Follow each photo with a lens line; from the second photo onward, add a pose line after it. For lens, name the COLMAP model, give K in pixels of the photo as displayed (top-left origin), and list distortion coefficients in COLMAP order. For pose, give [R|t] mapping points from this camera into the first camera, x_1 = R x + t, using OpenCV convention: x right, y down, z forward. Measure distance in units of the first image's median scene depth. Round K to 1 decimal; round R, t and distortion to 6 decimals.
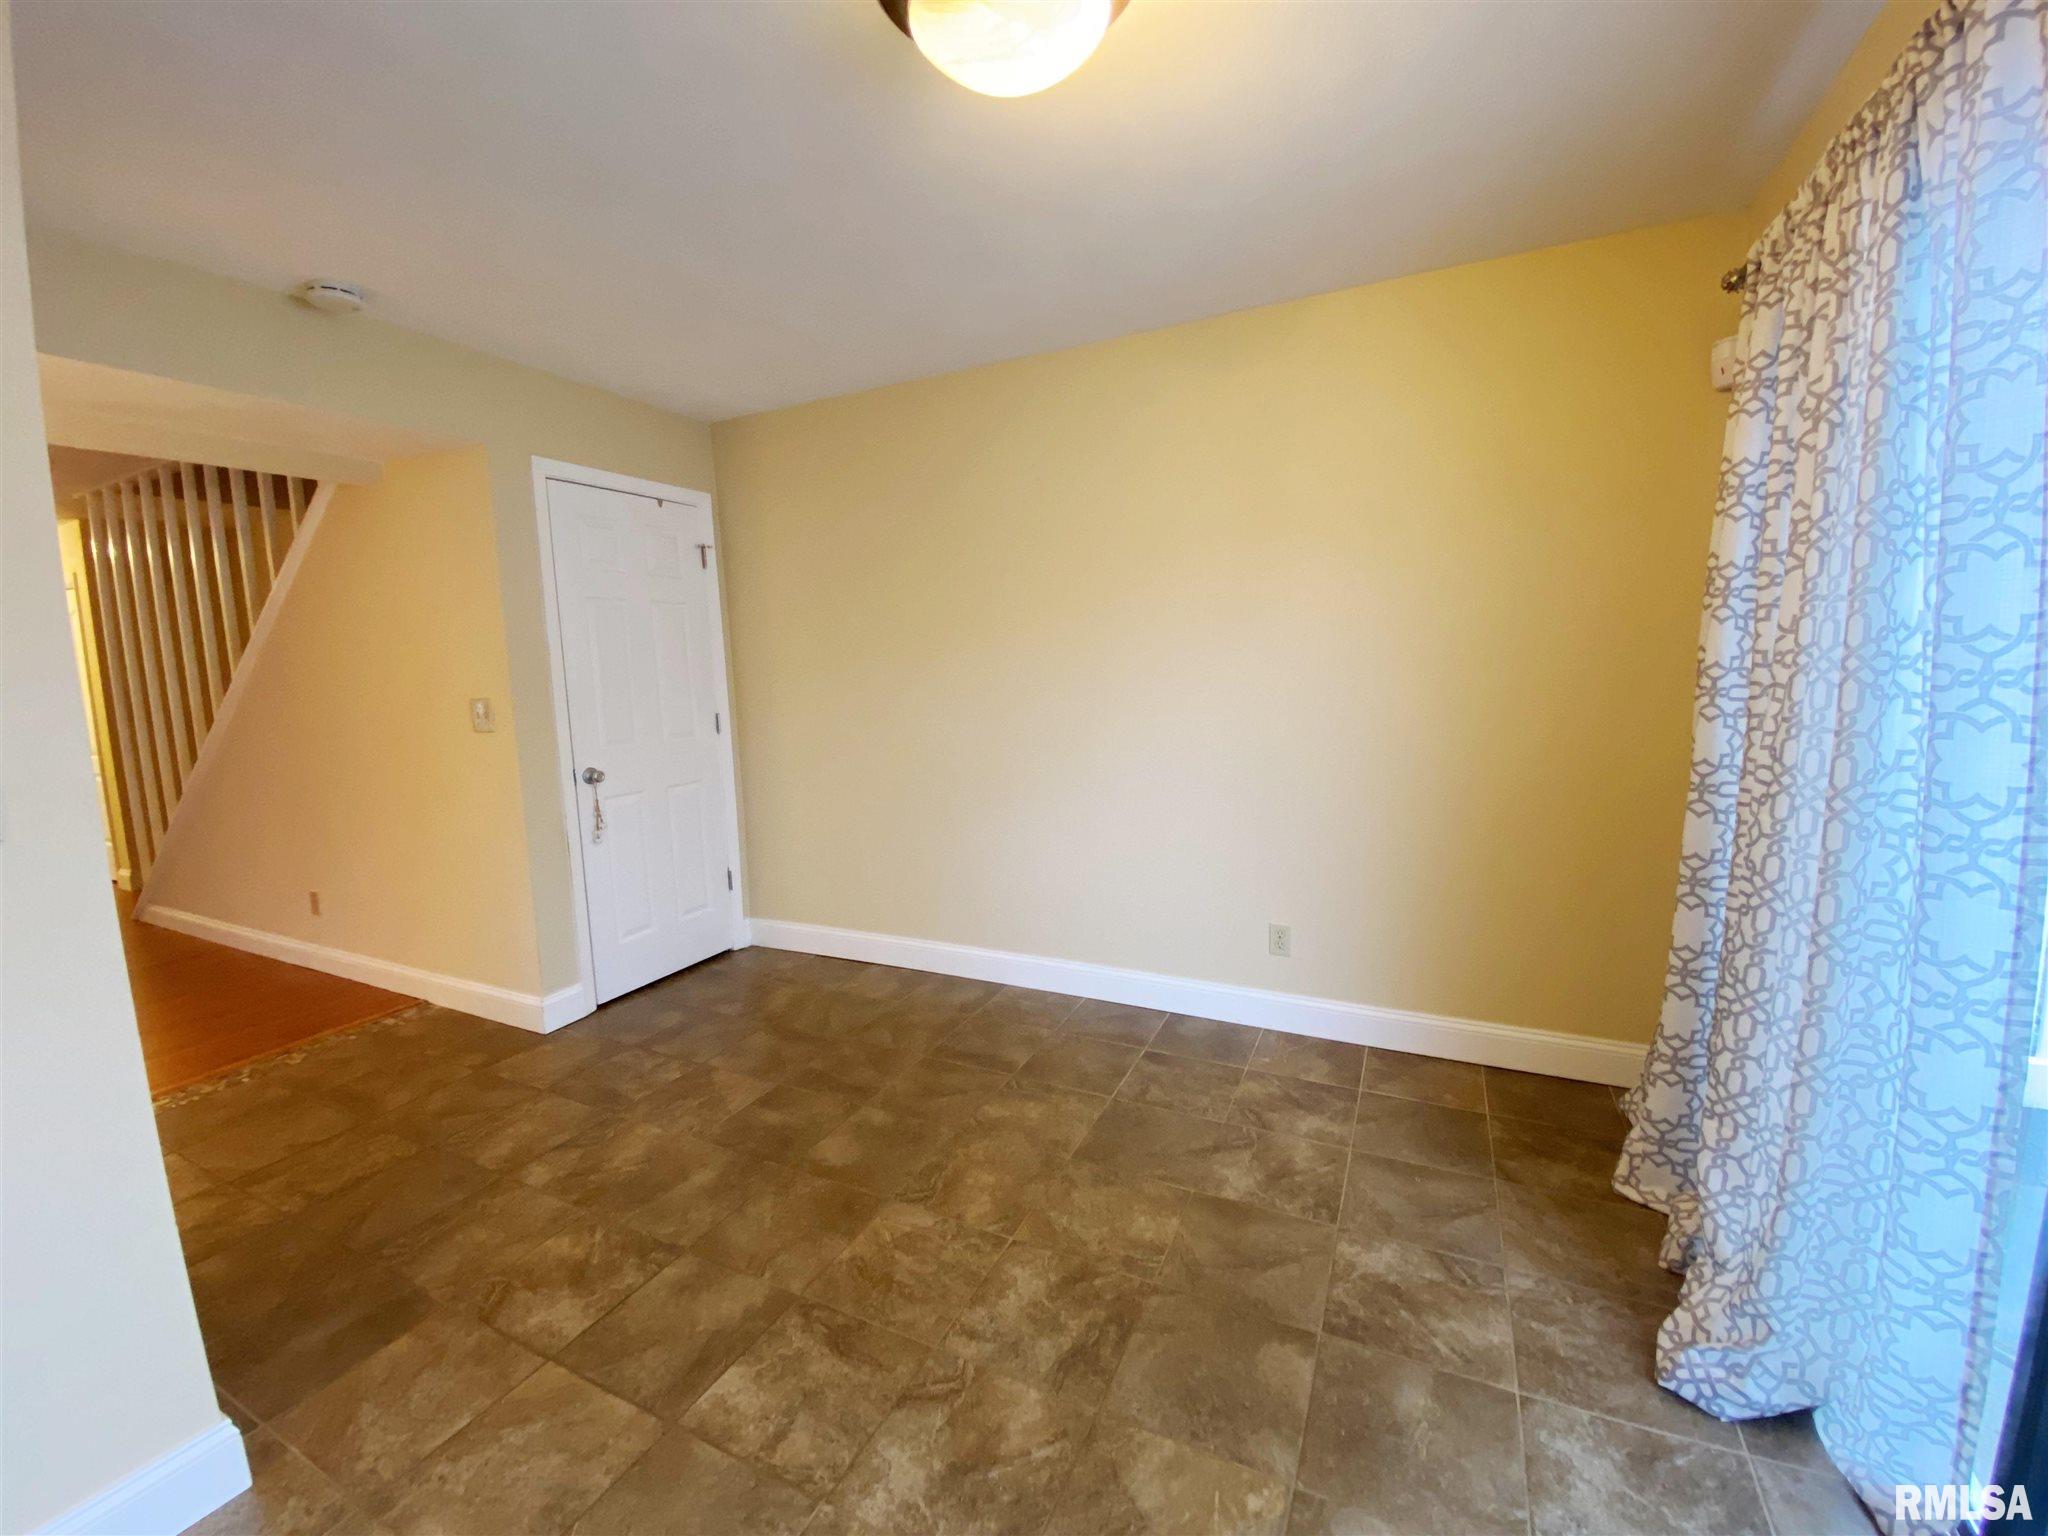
lens RADIAL K [[819.2, 0, 1015.5], [0, 819.2, 762.3], [0, 0, 1]] dist [0.024358, -0.022095]
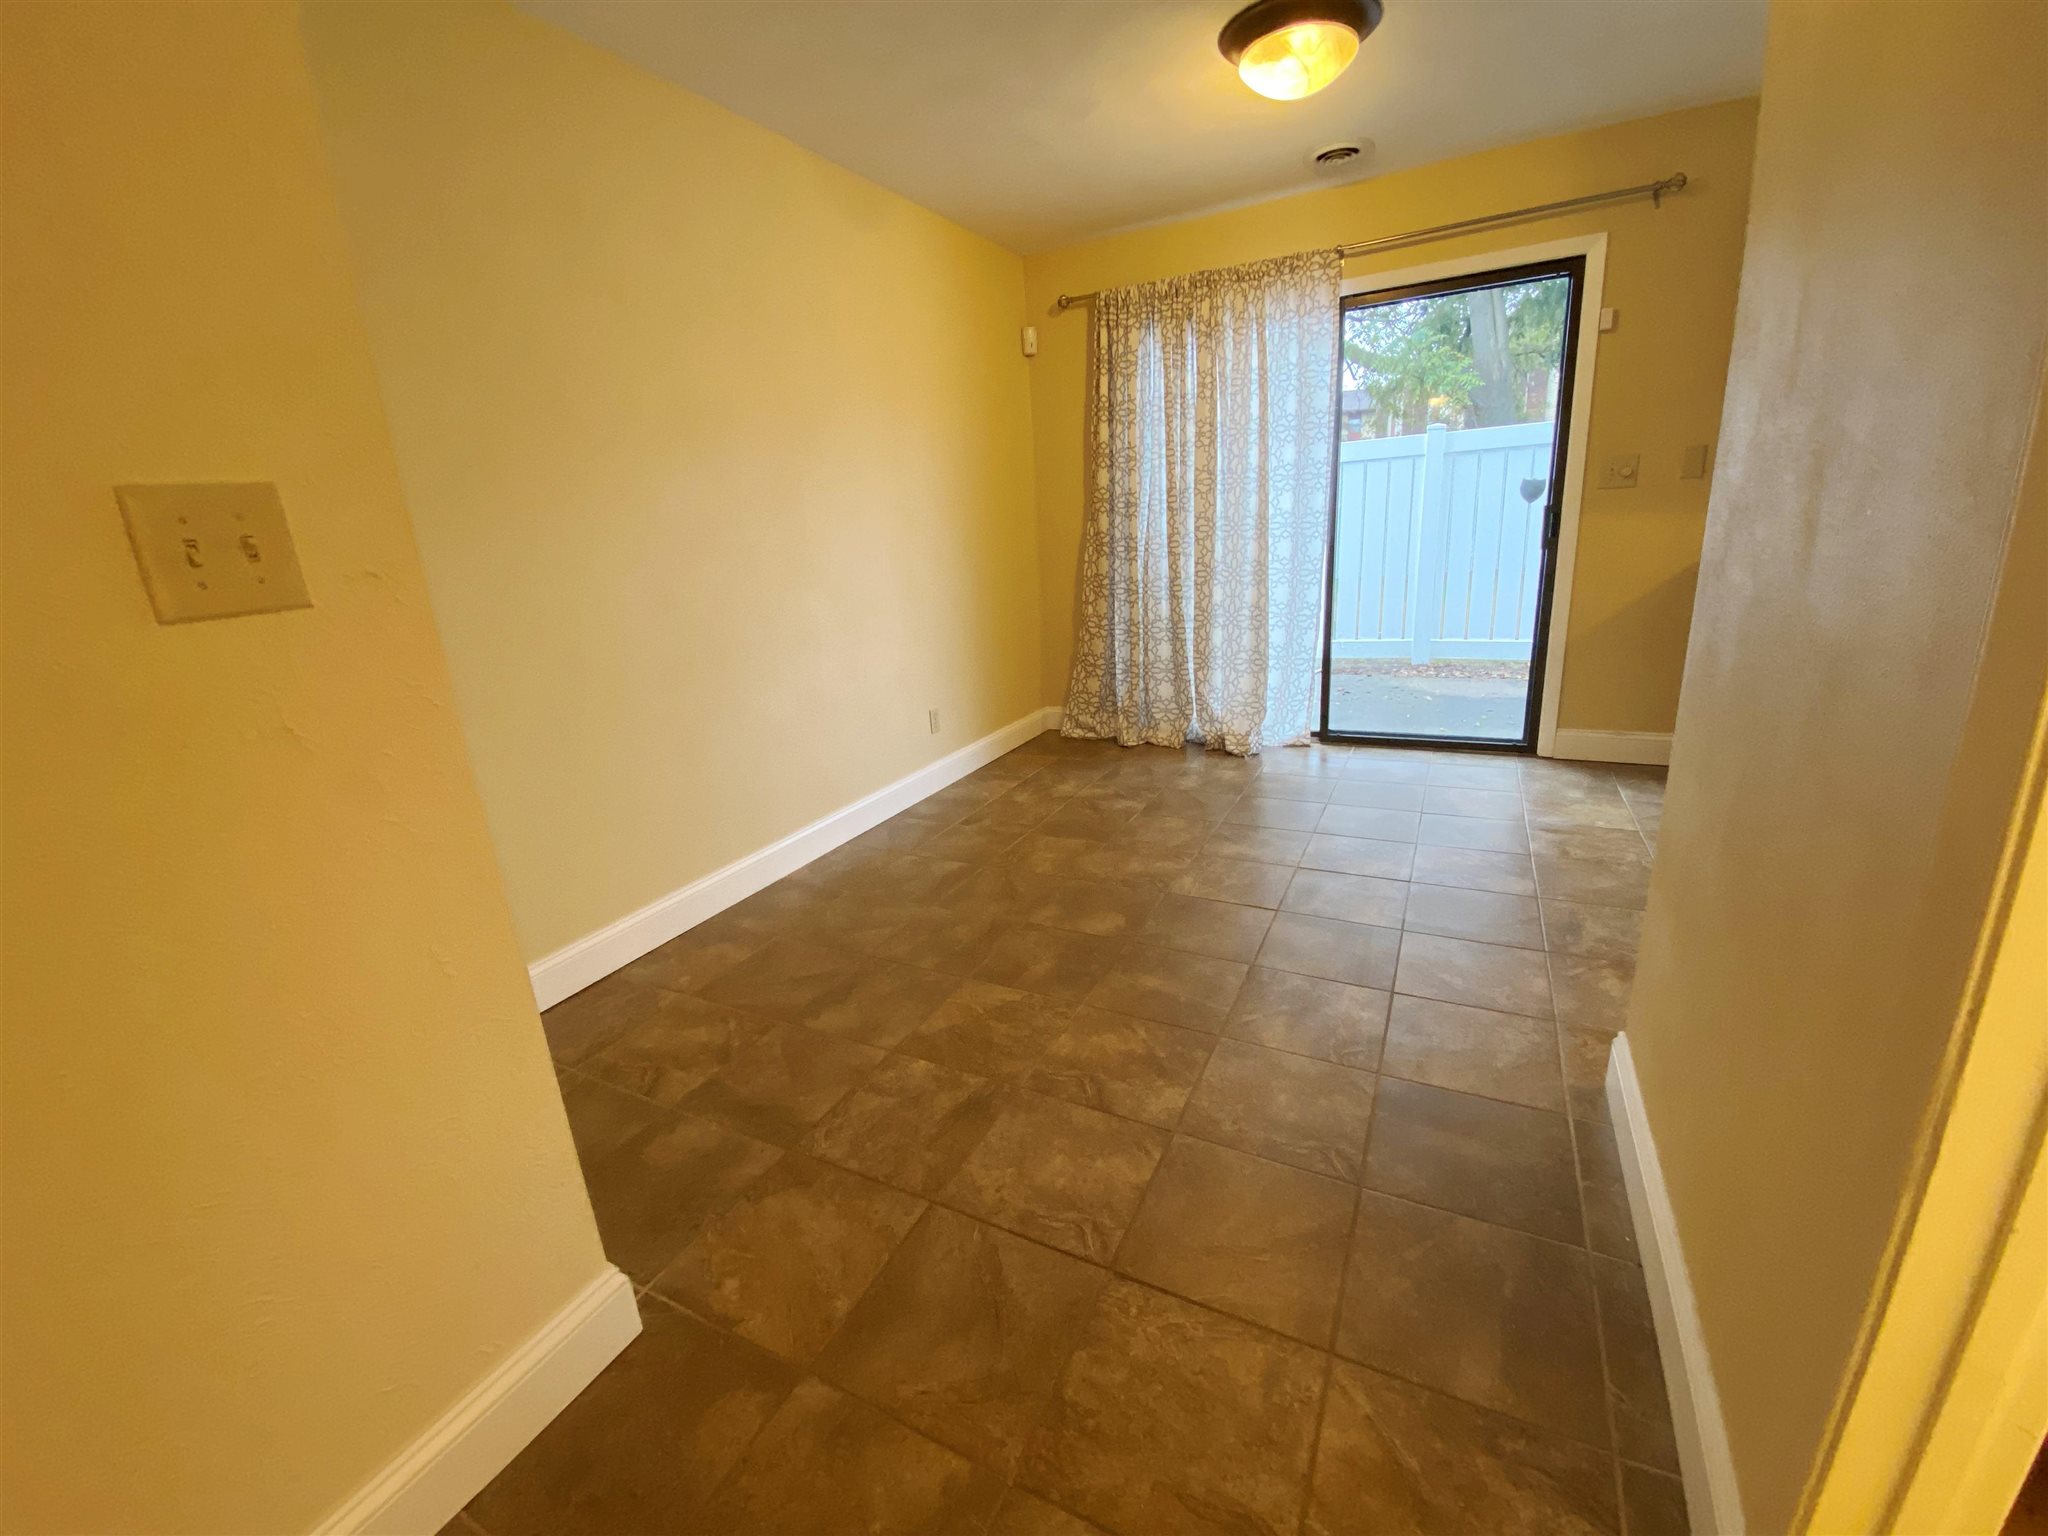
lens RADIAL K [[819.2, 0, 1015.5], [0, 819.2, 762.3], [0, 0, 1]] dist [0.024358, -0.022095]
pose [[0.027718, -0.244228, 0.969322, -1.073837], [0.190812, 0.953156, 0.234698, -0.002359], [-0.981235, 0.178453, 0.073022, 0.886065]]
